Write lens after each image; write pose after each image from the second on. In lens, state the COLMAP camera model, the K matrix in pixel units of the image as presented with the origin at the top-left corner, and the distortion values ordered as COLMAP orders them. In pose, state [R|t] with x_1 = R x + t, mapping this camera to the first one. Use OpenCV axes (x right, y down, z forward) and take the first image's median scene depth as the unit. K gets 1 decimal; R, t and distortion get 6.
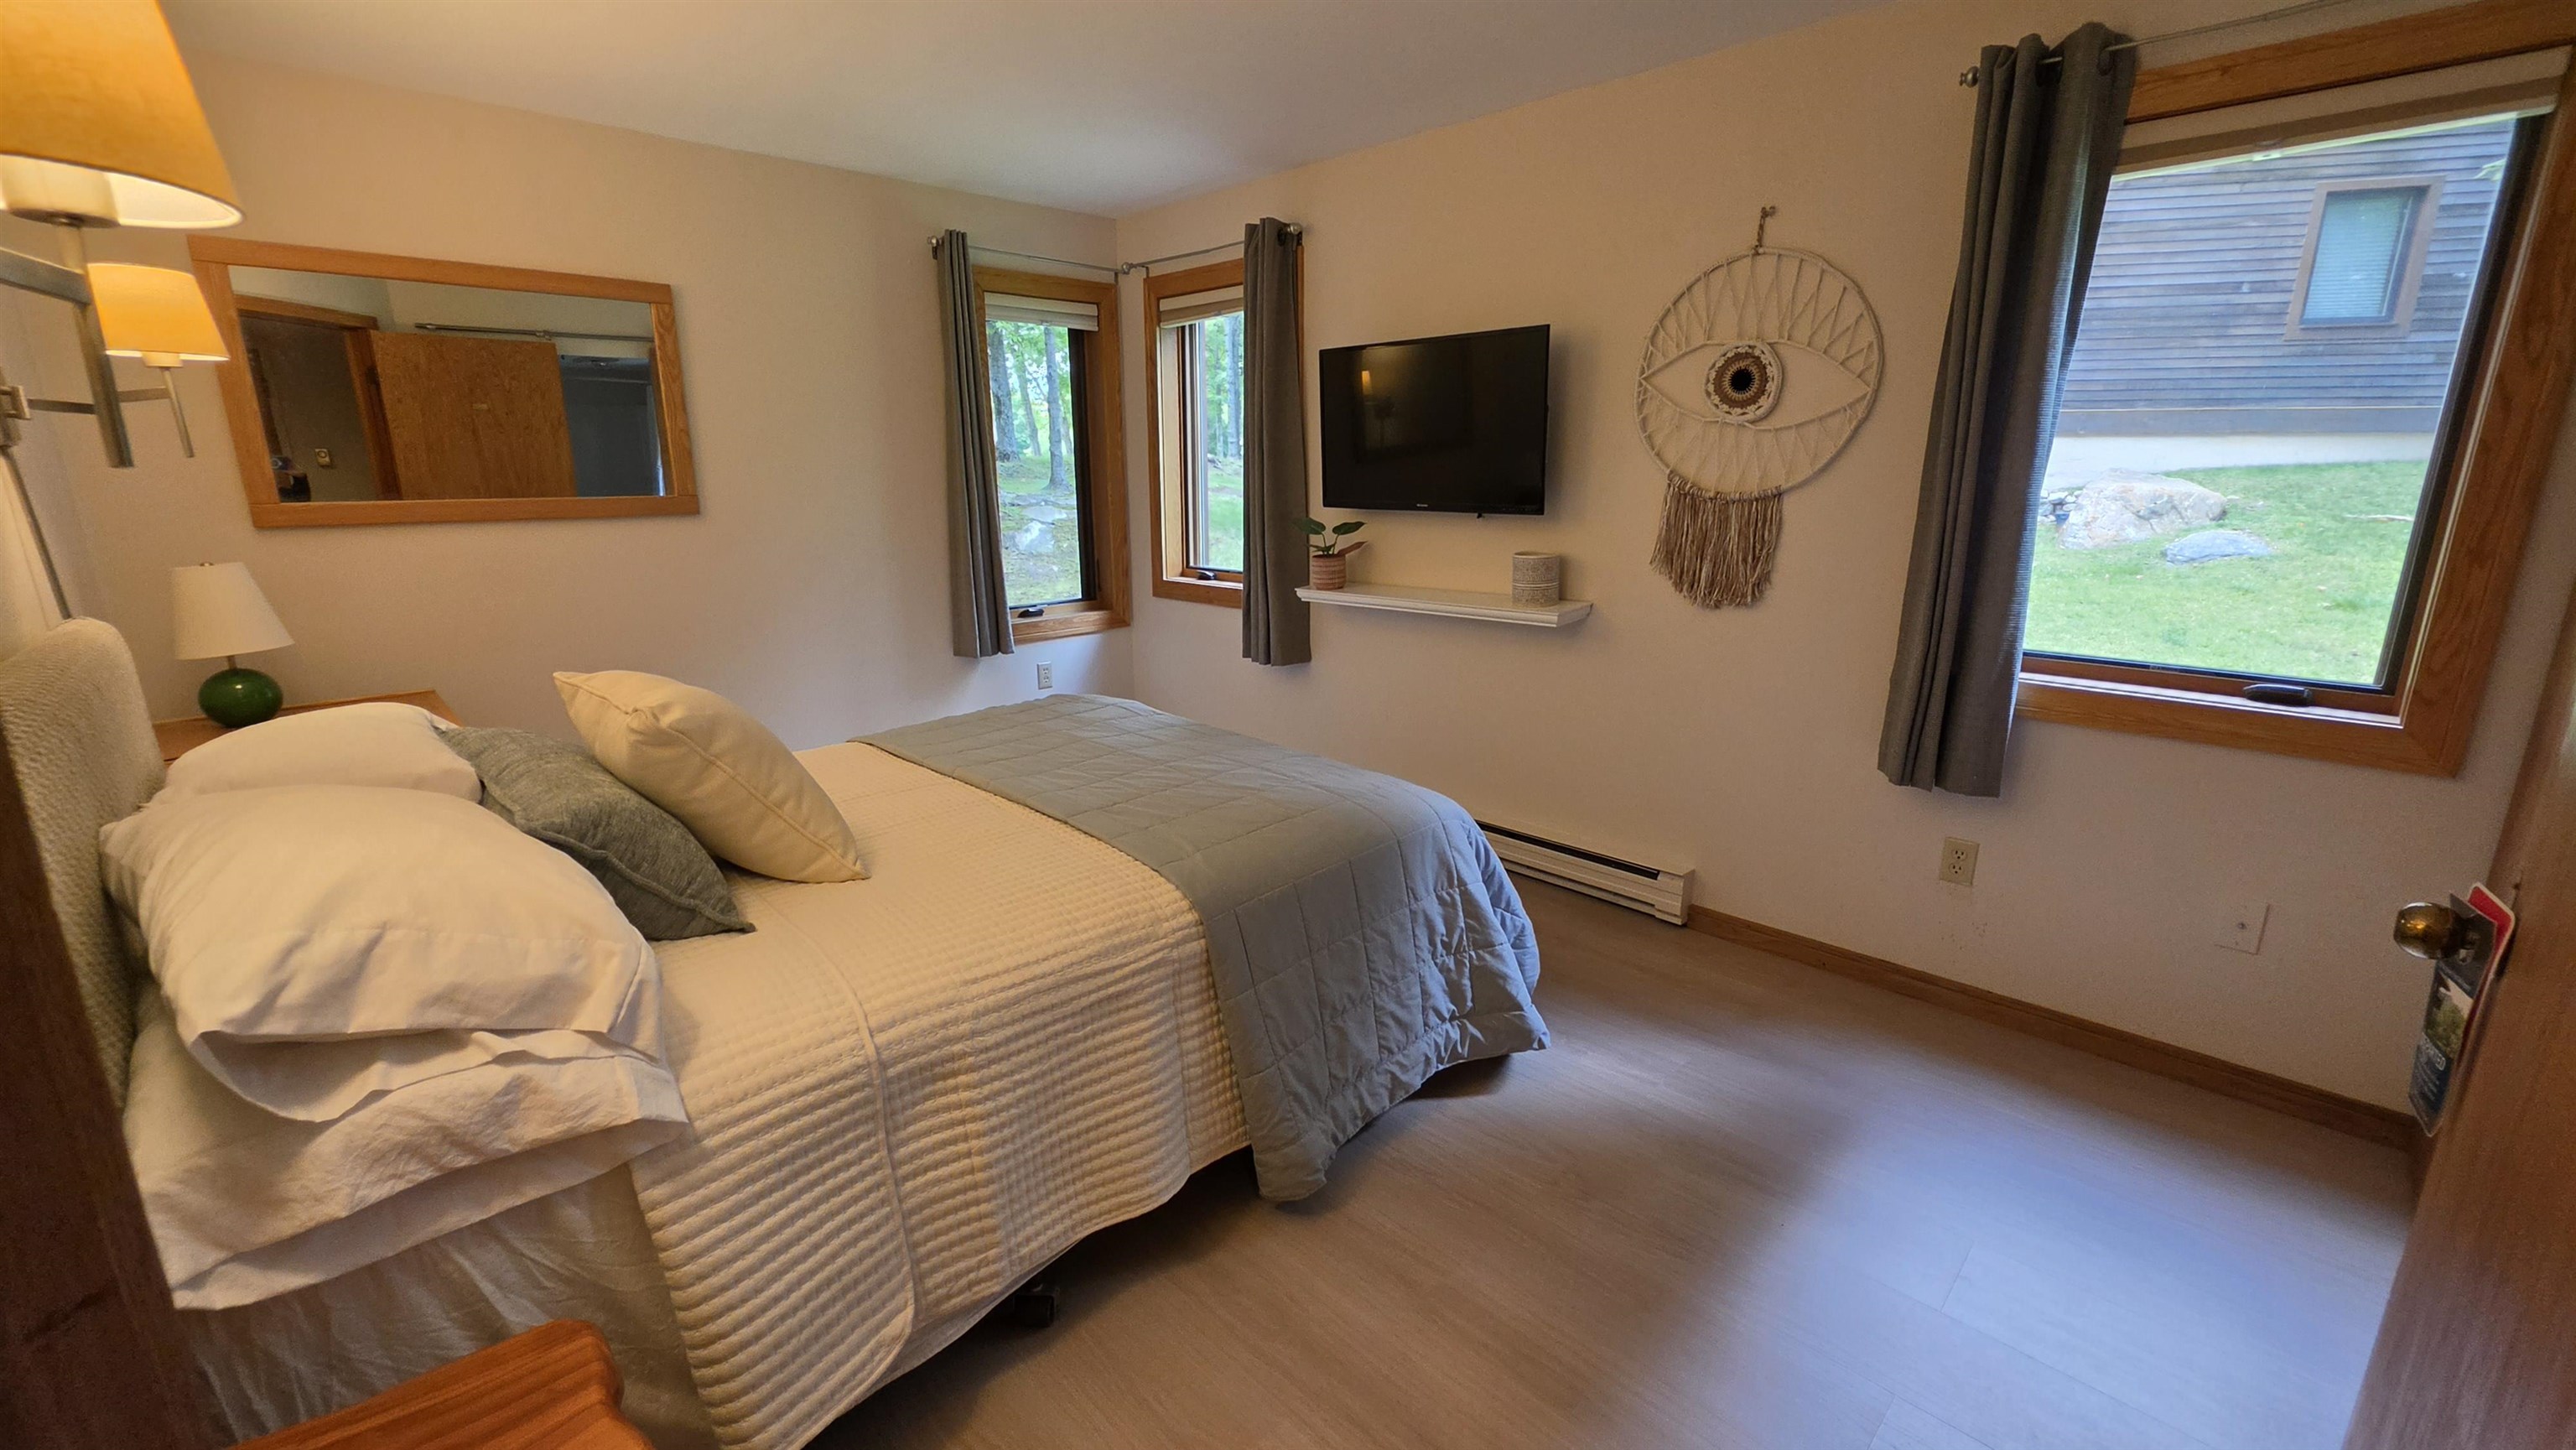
lens RADIAL K [[1036.1, 0, 1295.6], [0, 1036.1, 719.5], [0, 0, 1]] dist [-0.006890, 0.001436]
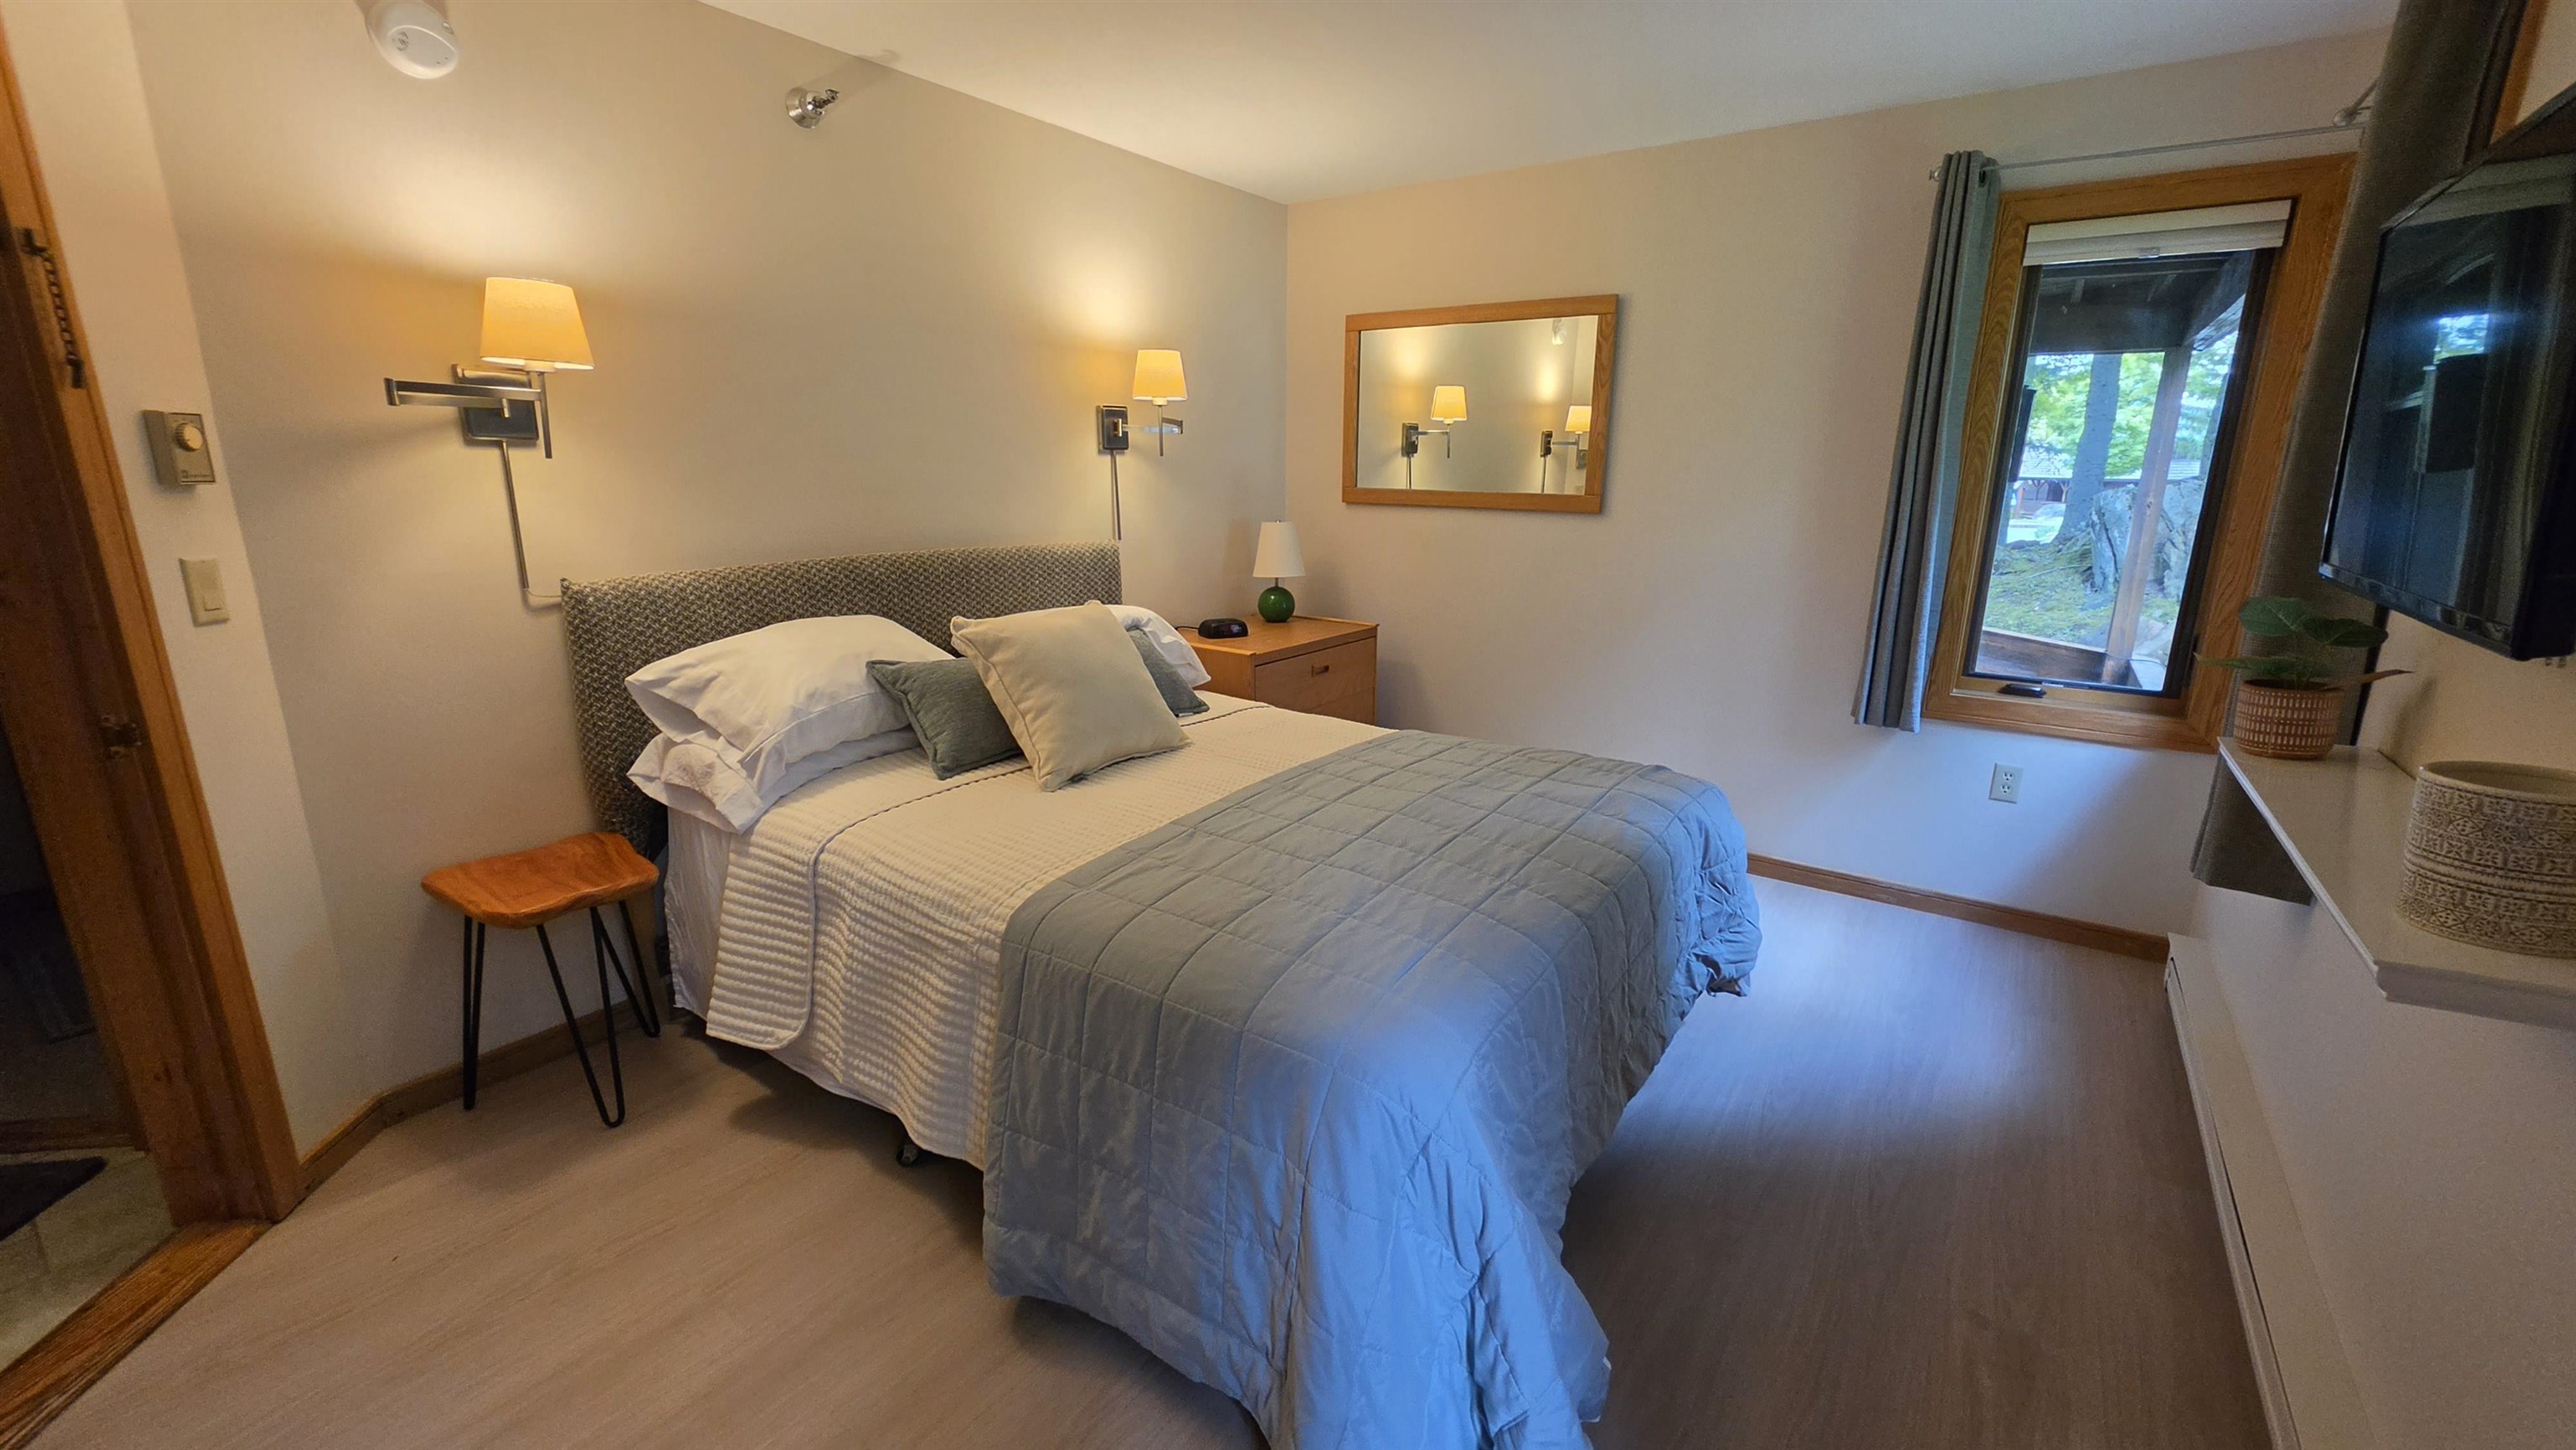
lens RADIAL K [[1036.1, 0, 1293.7], [0, 1036.1, 717.0], [0, 0, 1]] dist [-0.006890, 0.001436]
pose [[0.160809, 0.241693, -0.956935, 0.924609], [-0.248024, 0.948337, 0.197842, -0.289260], [0.955314, 0.205528, 0.212447, 1.129376]]
